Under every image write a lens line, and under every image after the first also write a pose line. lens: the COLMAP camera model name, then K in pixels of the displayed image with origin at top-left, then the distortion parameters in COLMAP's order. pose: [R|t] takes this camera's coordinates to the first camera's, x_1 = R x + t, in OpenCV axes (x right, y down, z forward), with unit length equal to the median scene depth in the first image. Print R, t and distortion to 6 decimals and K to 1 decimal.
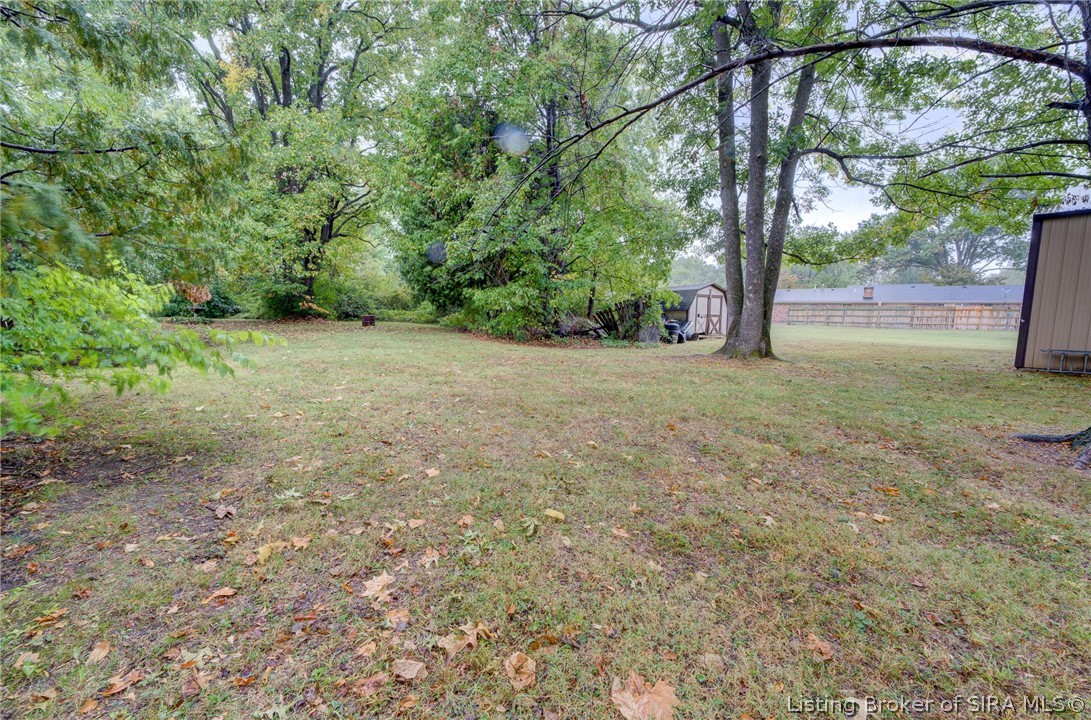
lens RADIAL K [[442.1, 0, 545.4], [0, 442.1, 358.8], [0, 0, 1]] dist [0.000107, 0.000003]
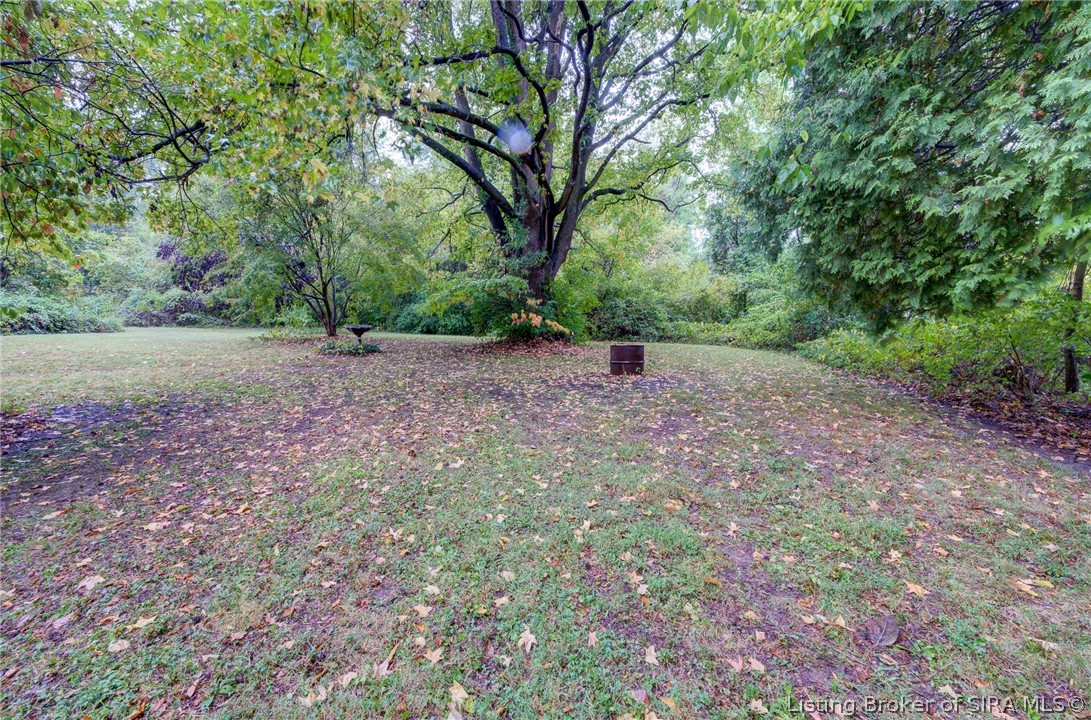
lens RADIAL K [[442.1, 0, 545.6], [0, 442.1, 359.5], [0, 0, 1]] dist [0.000107, 0.000003]
pose [[0.786993, 0.040701, -0.615618, -0.144461], [-0.051592, 0.998668, 0.000072, -0.052106], [0.614801, 0.031704, 0.788045, 0.429584]]
